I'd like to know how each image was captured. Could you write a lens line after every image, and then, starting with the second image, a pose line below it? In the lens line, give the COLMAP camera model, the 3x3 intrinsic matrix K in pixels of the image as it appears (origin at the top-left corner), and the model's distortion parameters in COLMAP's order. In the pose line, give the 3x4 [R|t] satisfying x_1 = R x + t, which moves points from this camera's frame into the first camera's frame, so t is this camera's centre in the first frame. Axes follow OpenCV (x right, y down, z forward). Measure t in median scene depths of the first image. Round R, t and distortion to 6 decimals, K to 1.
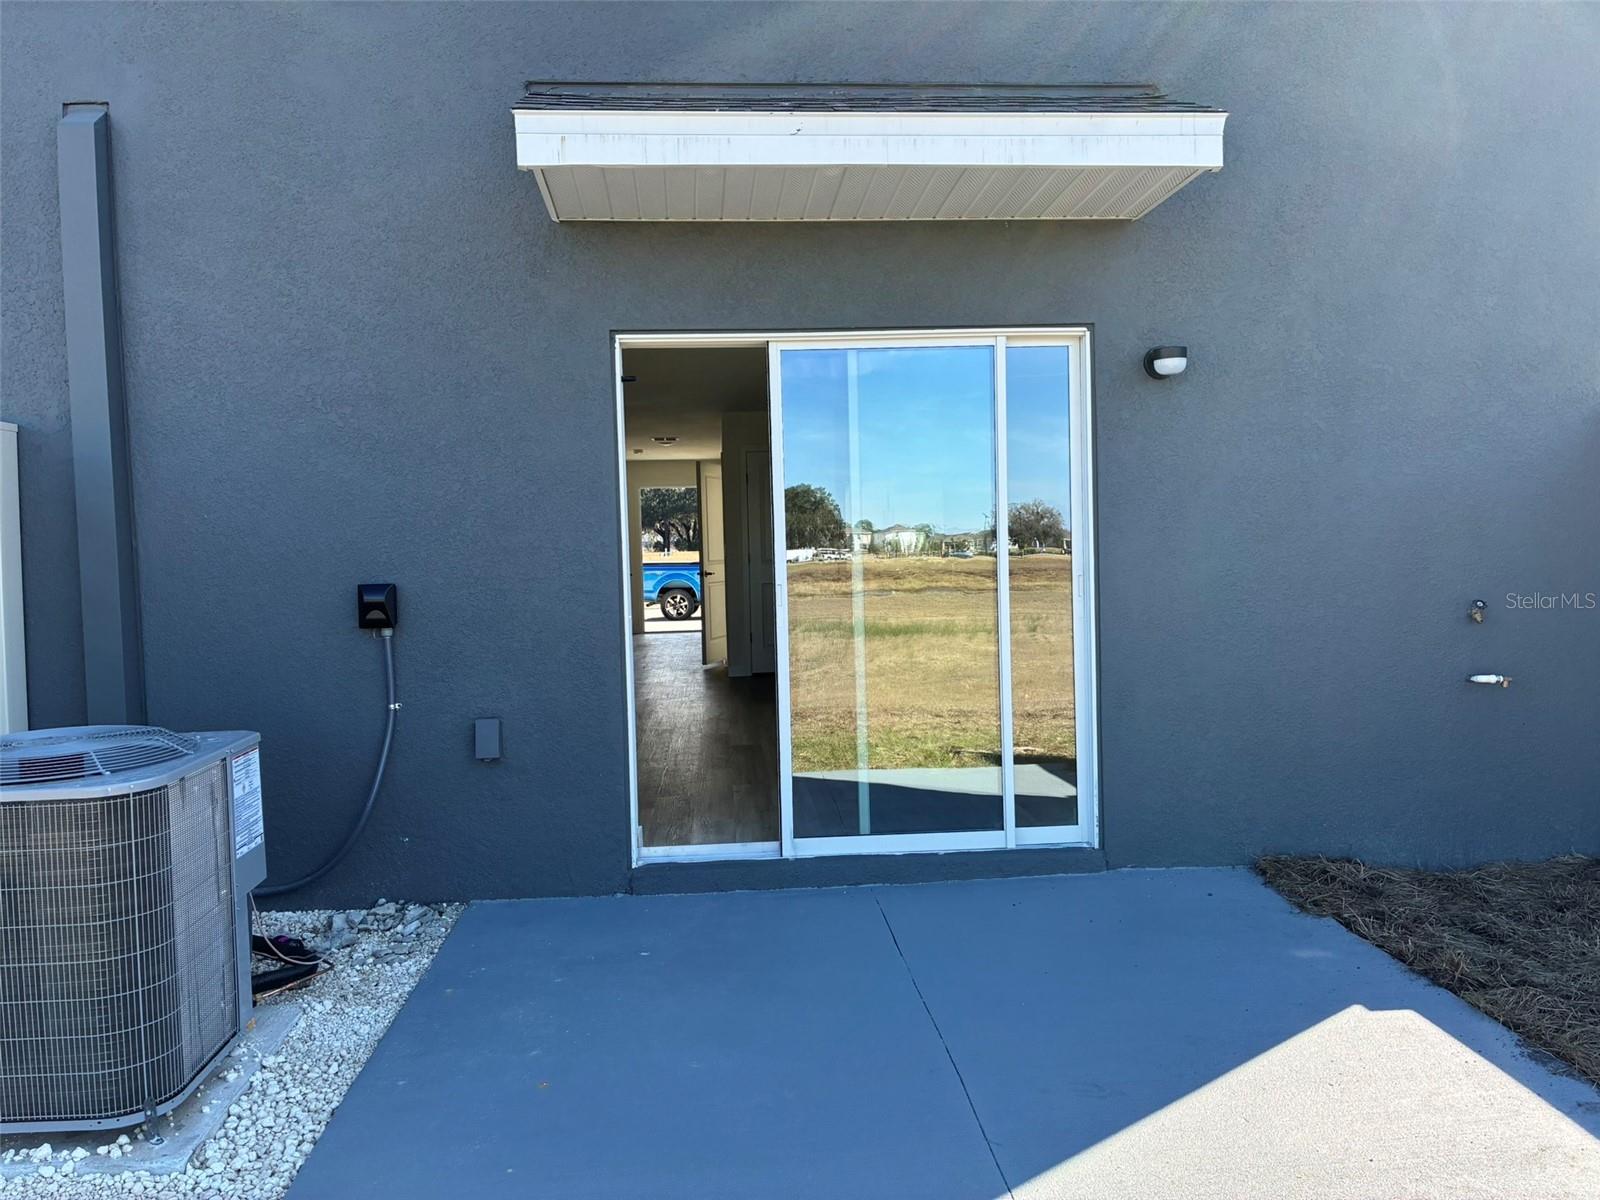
lens RADIAL K [[1195.8, 0, 820.5], [0, 1195.8, 601.4], [0, 0, 1]] dist [0.051615, -0.076859]
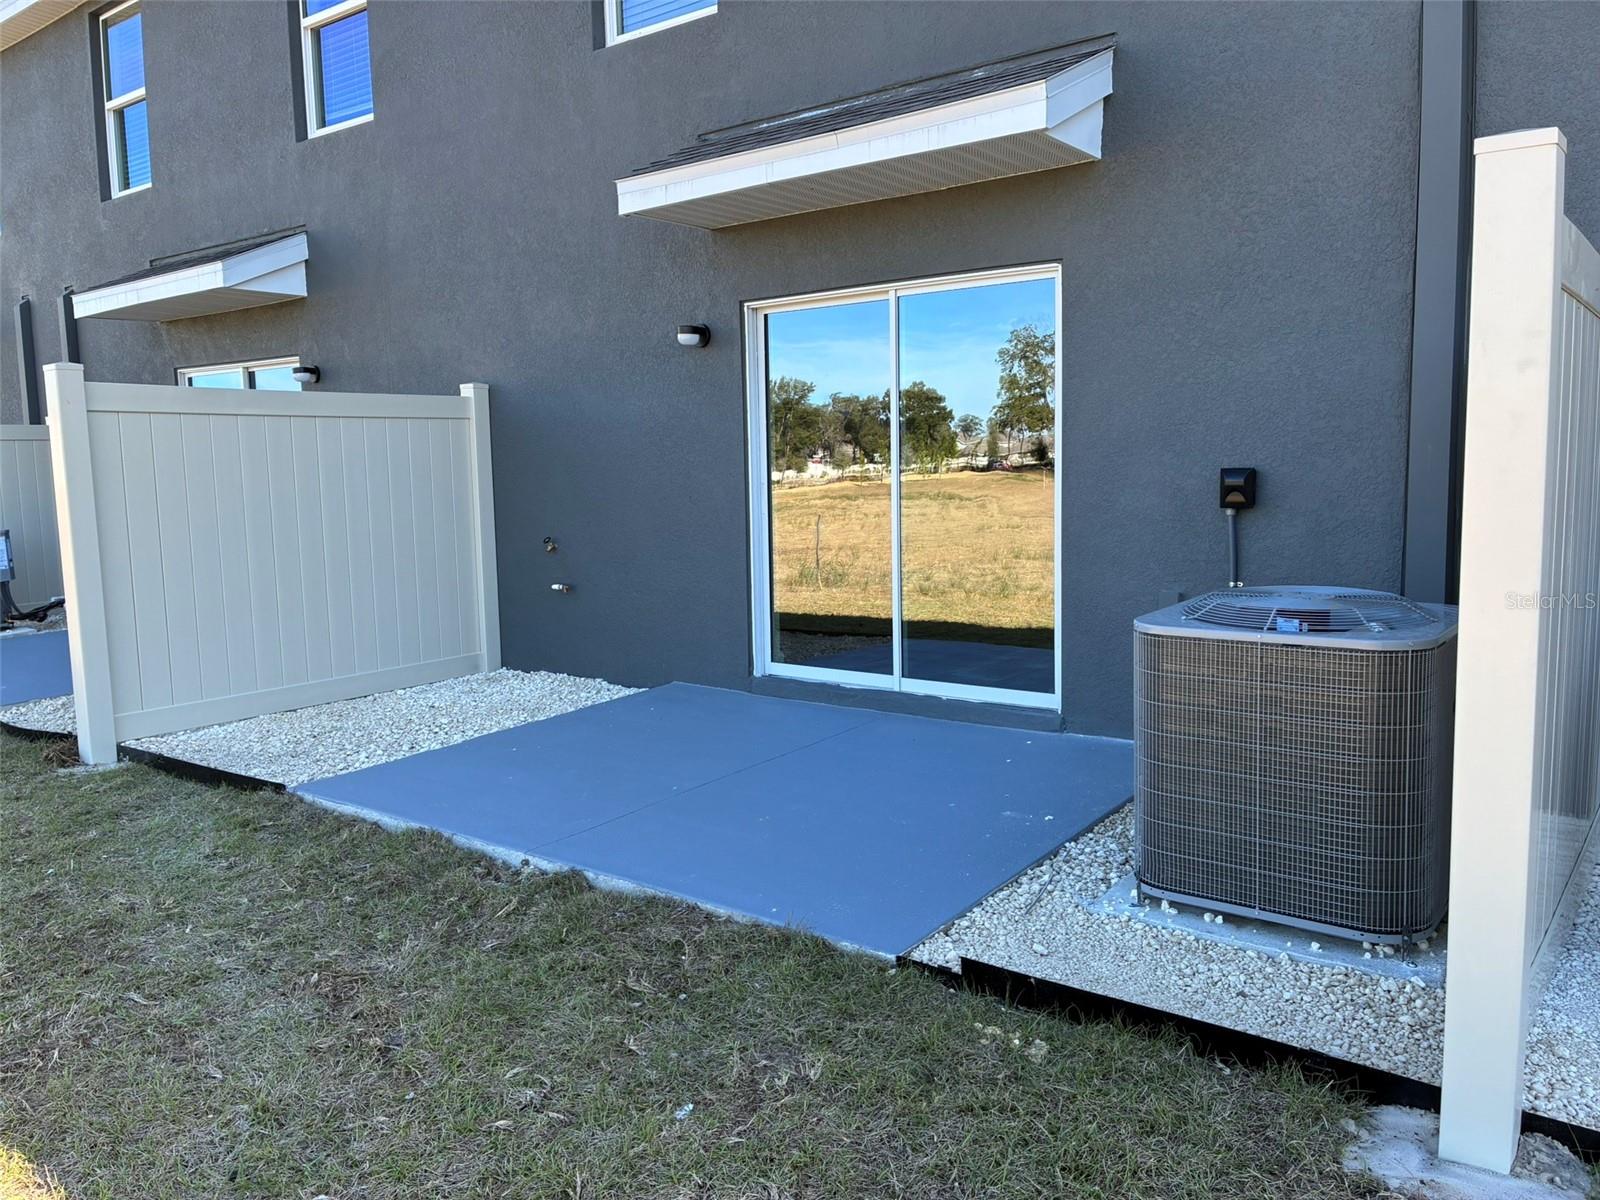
lens RADIAL K [[1199.6, 0, 805.2], [0, 1199.6, 596.9], [0, 0, 1]] dist [0.049762, -0.074711]
pose [[0.734517, 0.085712, -0.673155, 0.892269], [-0.030194, 0.995137, 0.093763, -0.011393], [0.677918, -0.048545, 0.733533, -0.029614]]
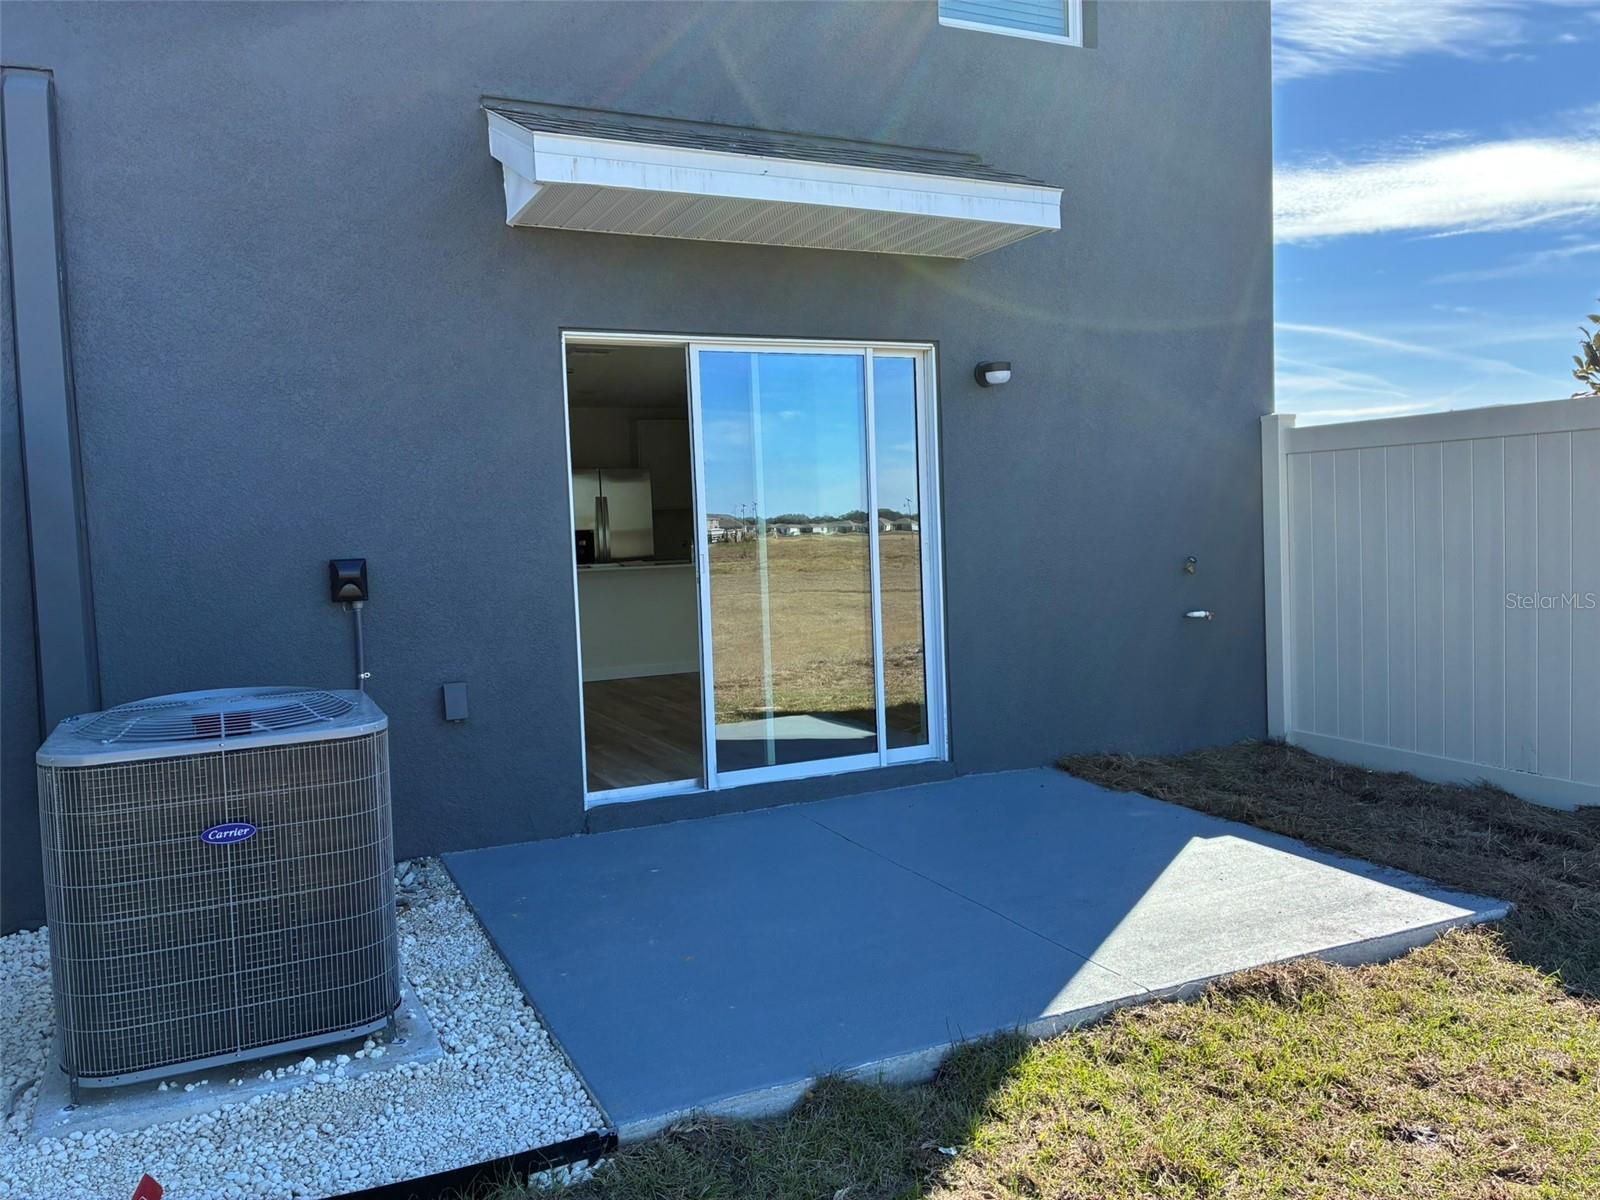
lens RADIAL K [[1199.6, 0, 805.2], [0, 1199.6, 596.9], [0, 0, 1]] dist [0.049762, -0.074711]
pose [[0.932993, -0.030876, 0.358567, -0.373073], [0.030750, 0.999509, 0.006056, 0.024154], [-0.358578, 0.005376, 0.933484, -0.121783]]
